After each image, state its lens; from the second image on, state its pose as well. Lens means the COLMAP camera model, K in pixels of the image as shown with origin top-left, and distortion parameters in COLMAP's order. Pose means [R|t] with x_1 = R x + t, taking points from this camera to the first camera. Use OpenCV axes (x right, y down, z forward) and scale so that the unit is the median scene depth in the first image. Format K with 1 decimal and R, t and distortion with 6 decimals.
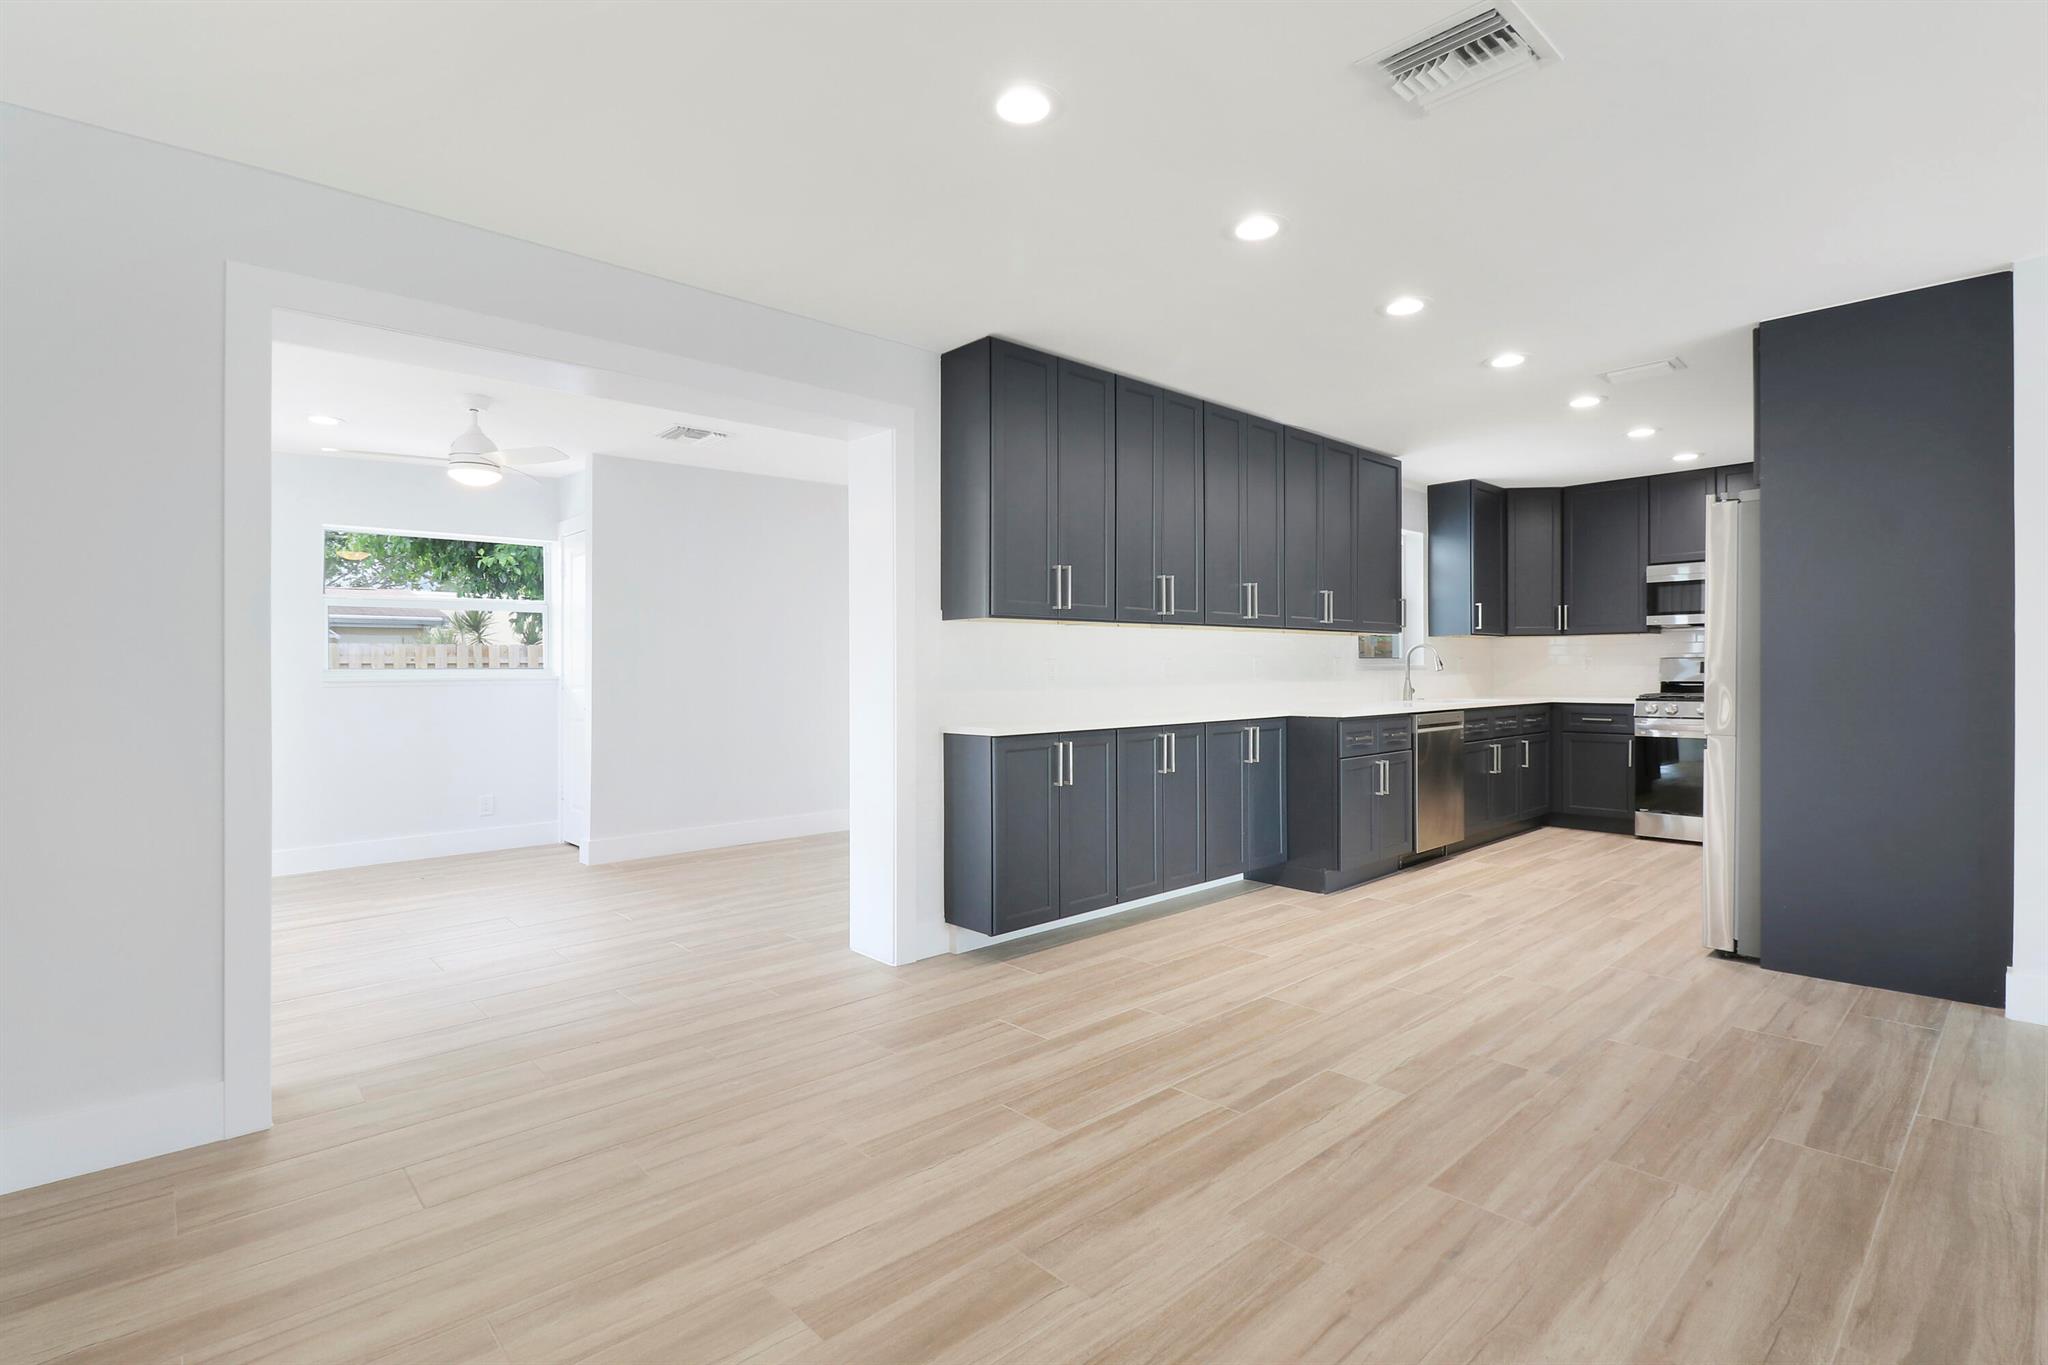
lens RADIAL K [[962.9, 0, 1027.7], [0, 962.9, 674.7], [0, 0, 1]] dist [0.001746, -0.010729]
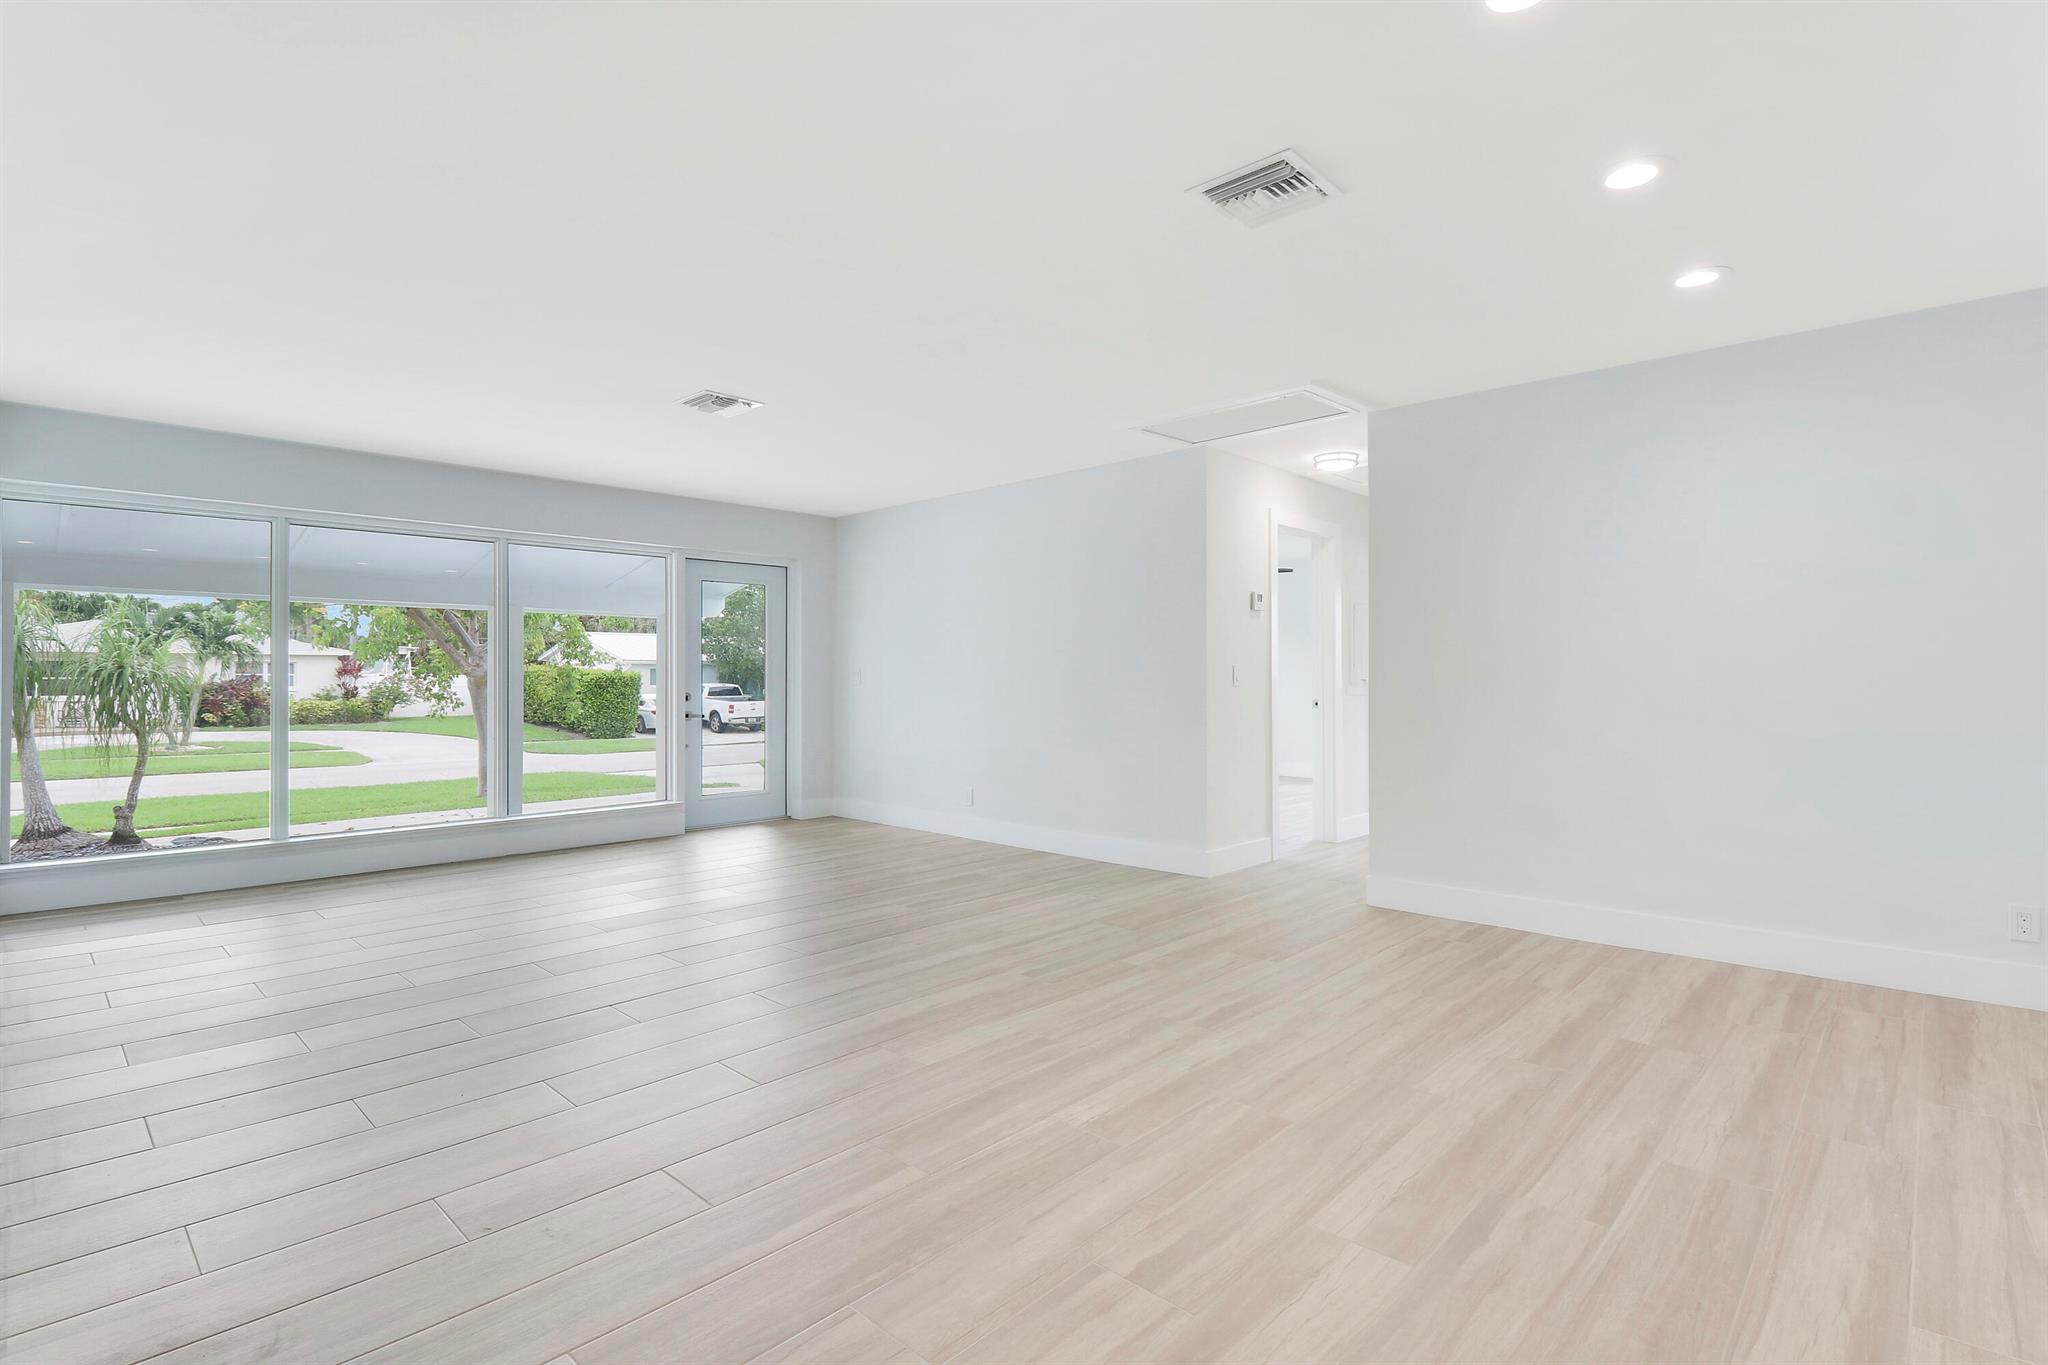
lens RADIAL K [[974.2, 0, 1039.0], [0, 974.2, 642.3], [0, 0, 1]] dist [-0.000035, -0.012180]
pose [[-0.996139, 0.004460, -0.087671, 0.484702], [0.007268, 0.999470, -0.031741, -0.005925], [0.087483, -0.032256, -0.995644, 1.275669]]
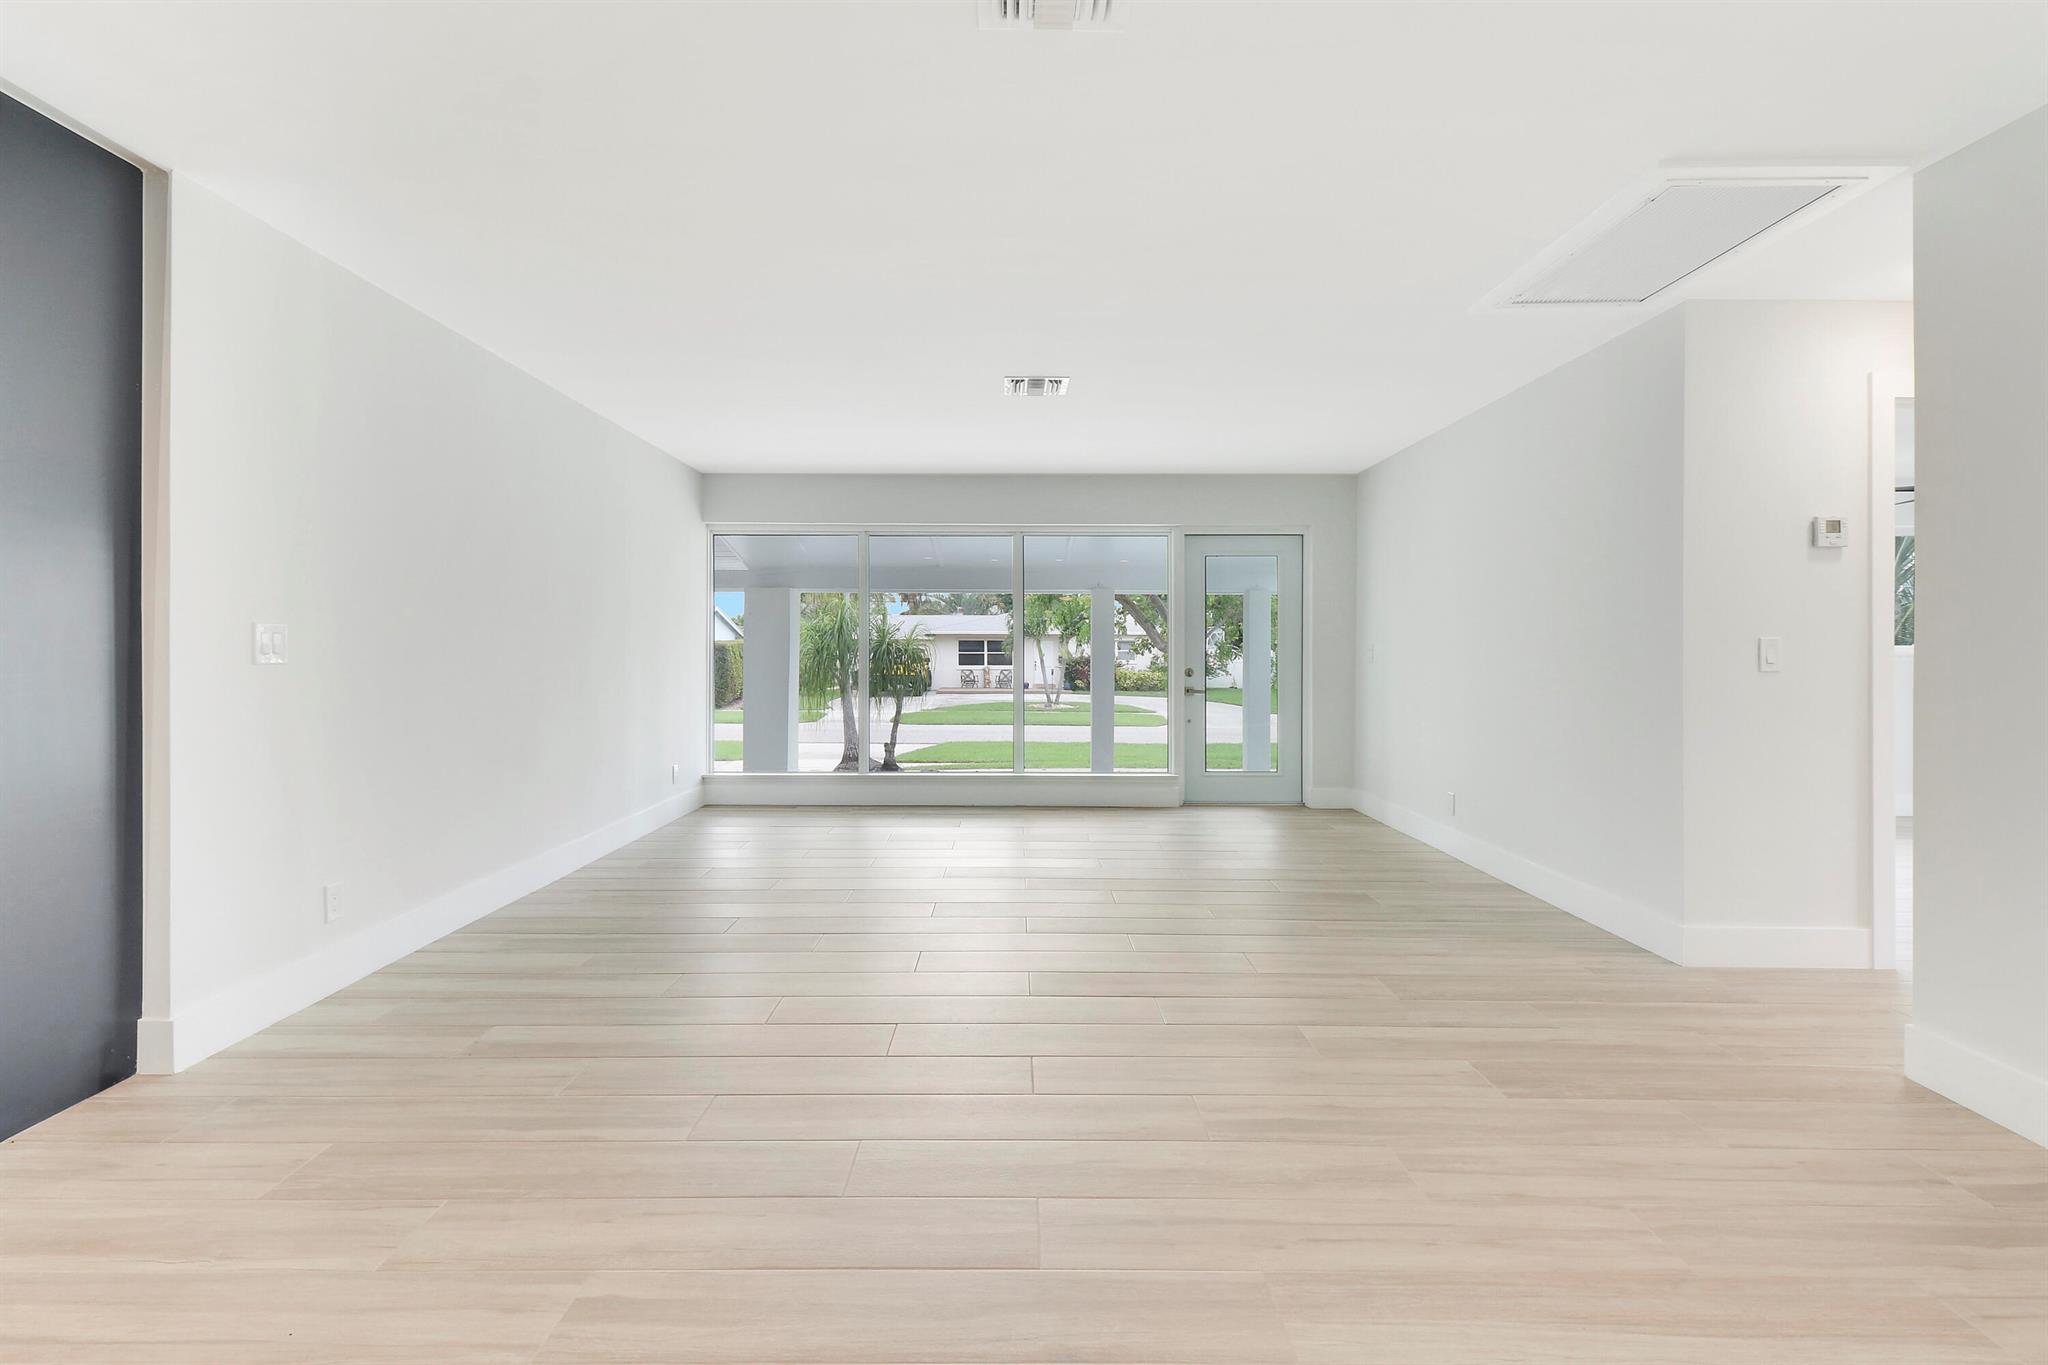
lens RADIAL K [[992.3, 0, 1021.4], [0, 992.3, 653.4], [0, 0, 1]] dist [0.018255, -0.001409]
pose [[-0.741739, 0.002767, 0.670683, -0.094938], [0.002783, 0.999996, -0.001048, -0.002318], [-0.670683, 0.001089, -0.741743, 0.977580]]
